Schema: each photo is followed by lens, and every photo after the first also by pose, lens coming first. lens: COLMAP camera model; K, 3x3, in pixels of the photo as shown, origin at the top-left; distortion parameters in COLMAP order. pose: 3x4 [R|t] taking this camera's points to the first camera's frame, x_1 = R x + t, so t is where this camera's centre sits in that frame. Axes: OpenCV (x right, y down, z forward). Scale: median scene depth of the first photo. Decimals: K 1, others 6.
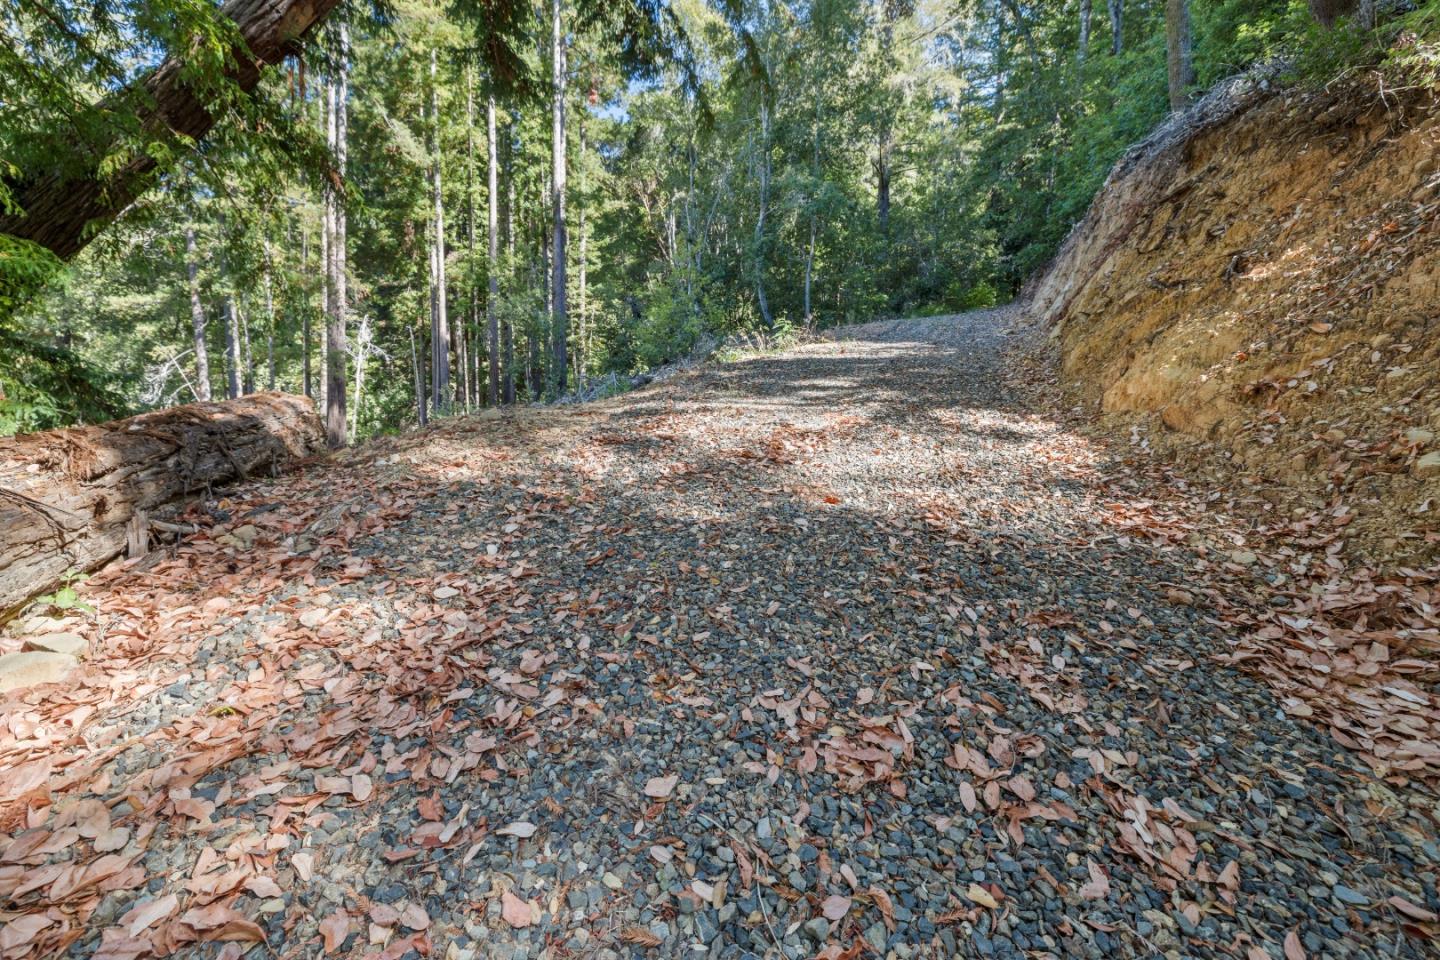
lens RADIAL K [[611.3, 0, 714.9], [0, 611.3, 478.6], [0, 0, 1]] dist [0.001249, 0.000577]
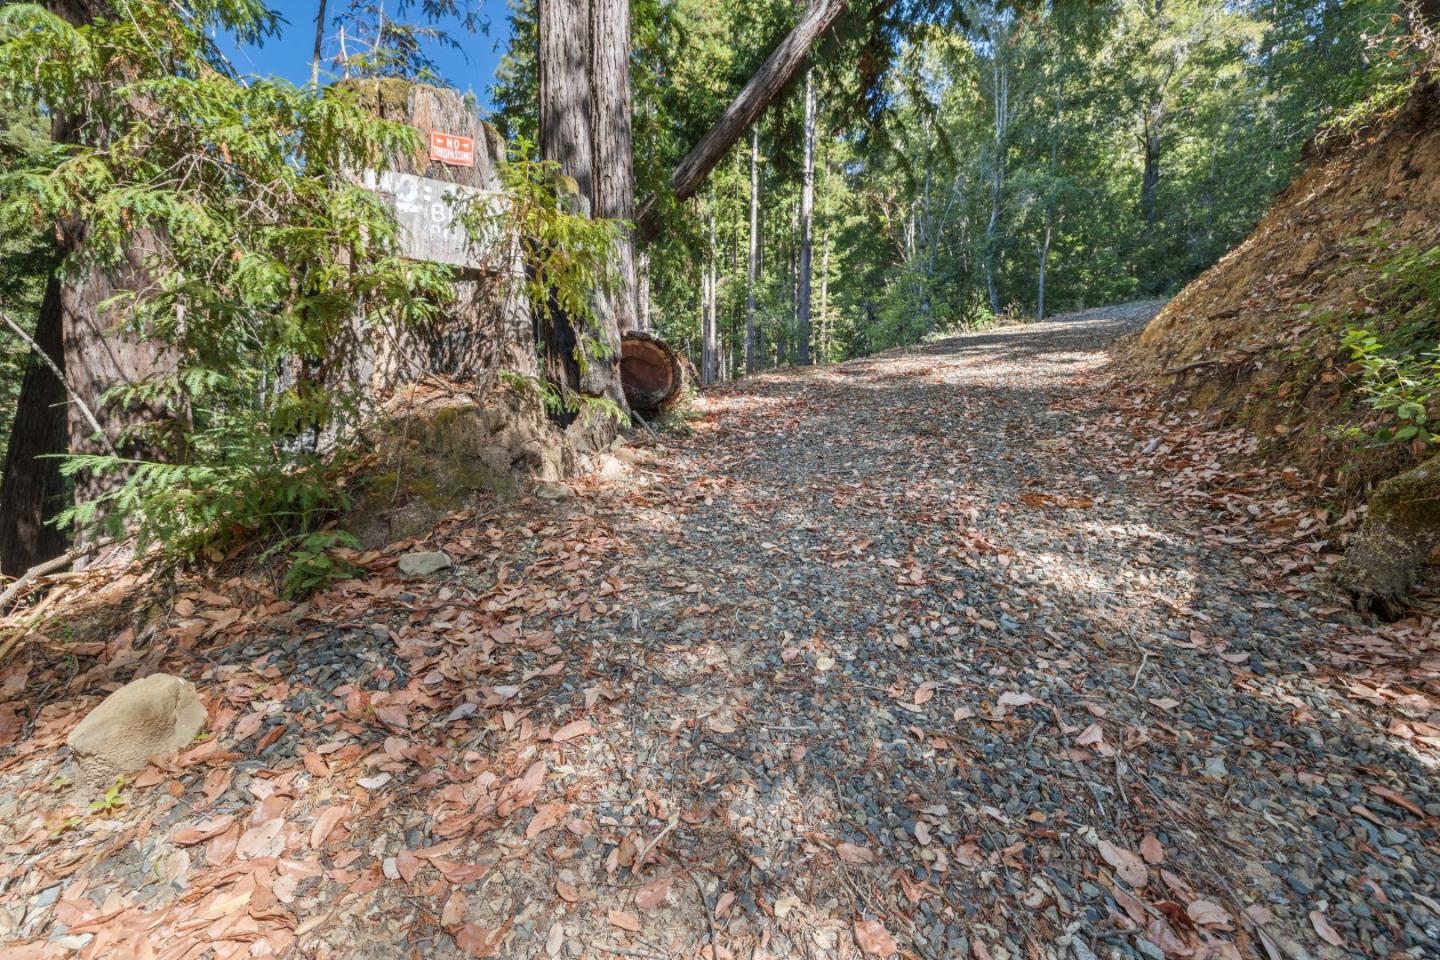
lens RADIAL K [[611.3, 0, 714.9], [0, 611.3, 478.6], [0, 0, 1]] dist [0.001249, 0.000577]
pose [[0.929091, 0.025666, -0.368960, 0.023680], [-0.030330, 0.999517, -0.006846, 0.039464], [0.368606, 0.017551, 0.929420, -0.128771]]
